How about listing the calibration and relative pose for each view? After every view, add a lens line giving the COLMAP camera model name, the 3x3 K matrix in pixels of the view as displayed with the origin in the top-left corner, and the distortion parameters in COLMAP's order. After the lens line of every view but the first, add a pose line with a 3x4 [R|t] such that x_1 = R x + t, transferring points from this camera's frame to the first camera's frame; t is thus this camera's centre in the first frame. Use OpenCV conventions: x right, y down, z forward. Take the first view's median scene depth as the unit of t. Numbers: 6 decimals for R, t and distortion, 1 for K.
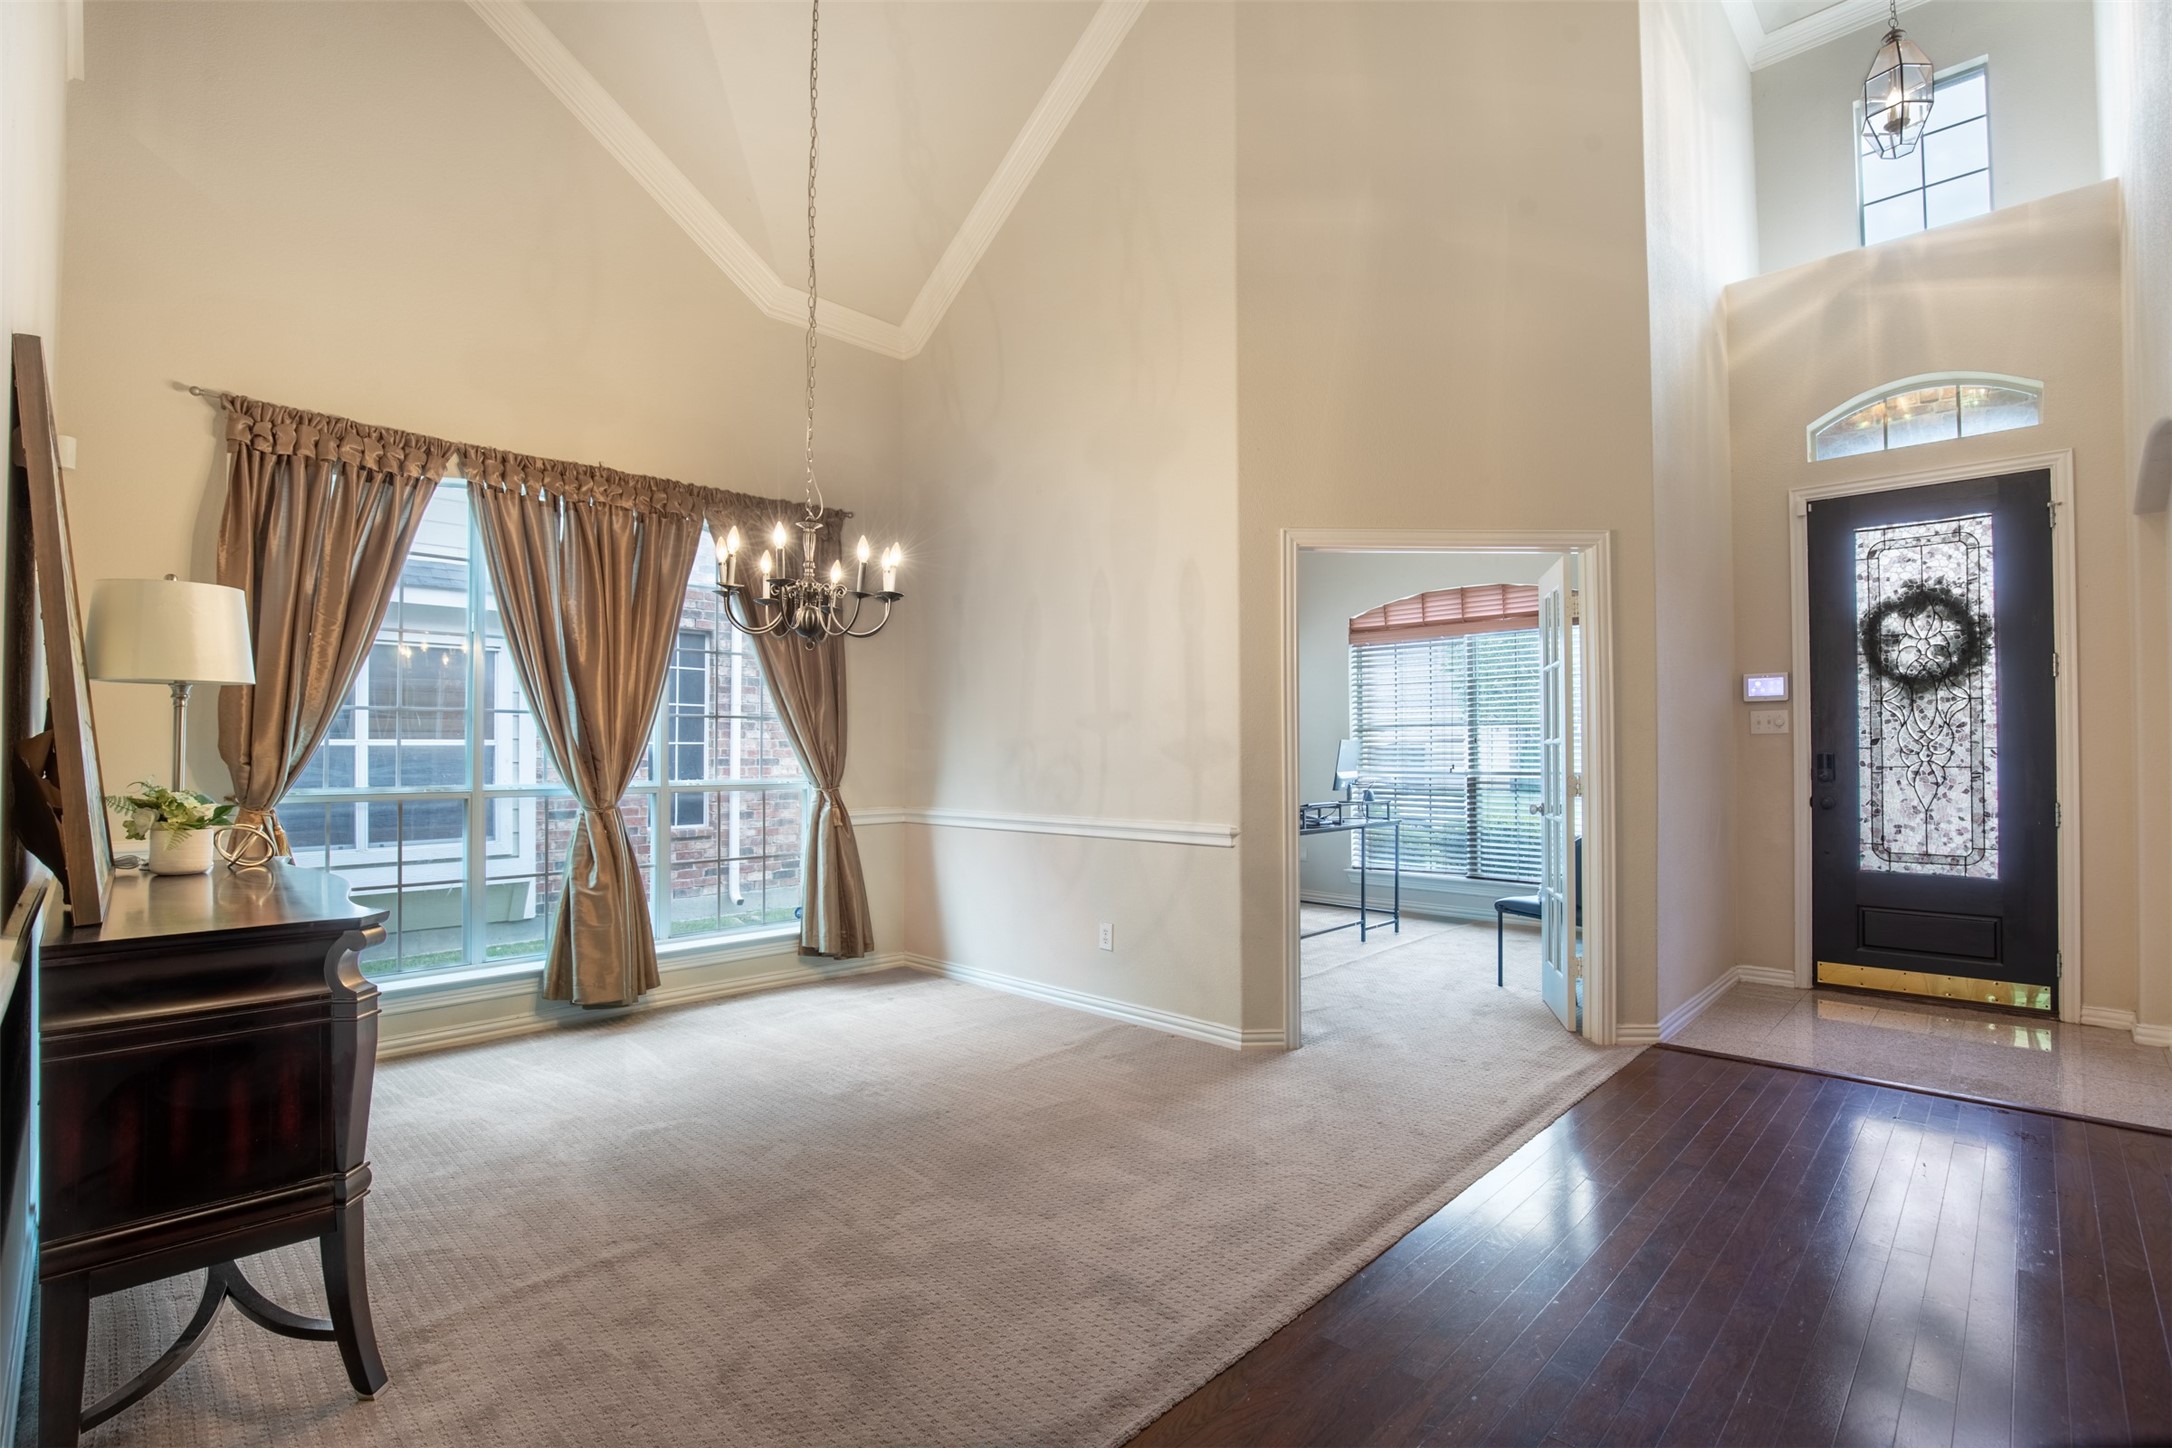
lens RADIAL K [[986.7, 0, 1082.4], [0, 986.7, 731.9], [0, 0, 1]] dist [-0.041460, 0.007483]
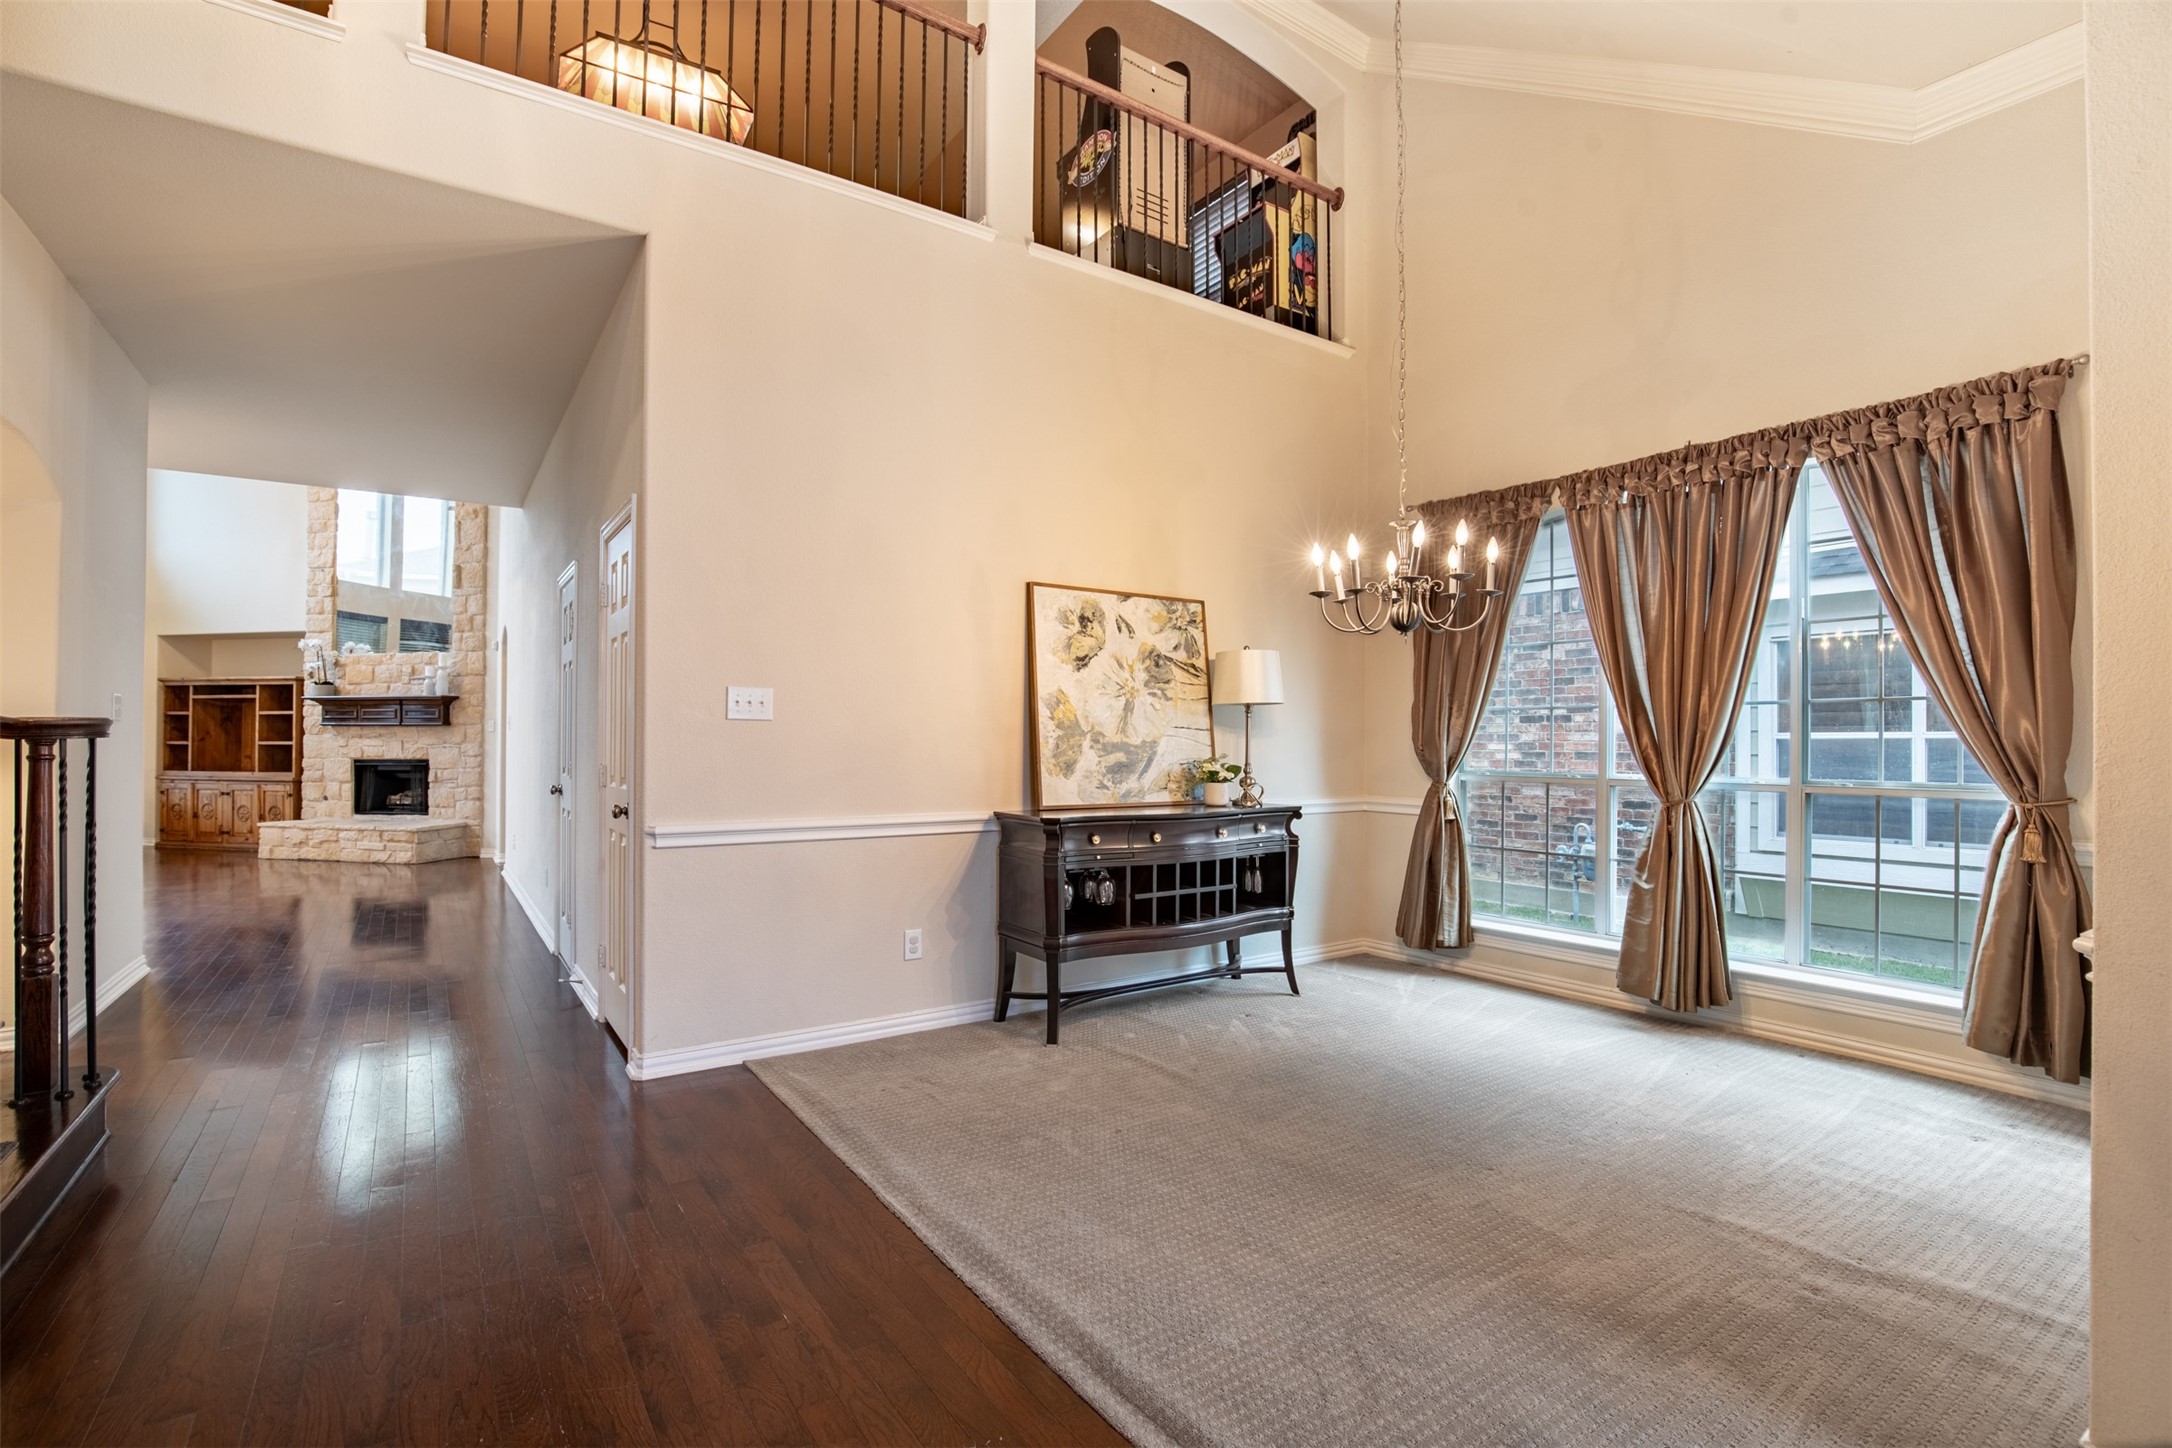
lens RADIAL K [[986.7, 0, 1082.4], [0, 986.7, 731.9], [0, 0, 1]] dist [-0.041460, 0.007483]
pose [[-0.205123, -0.008117, -0.978703, 0.388315], [0.014873, 0.999824, -0.011410, 0.007204], [0.978623, -0.016897, -0.204966, 0.423505]]
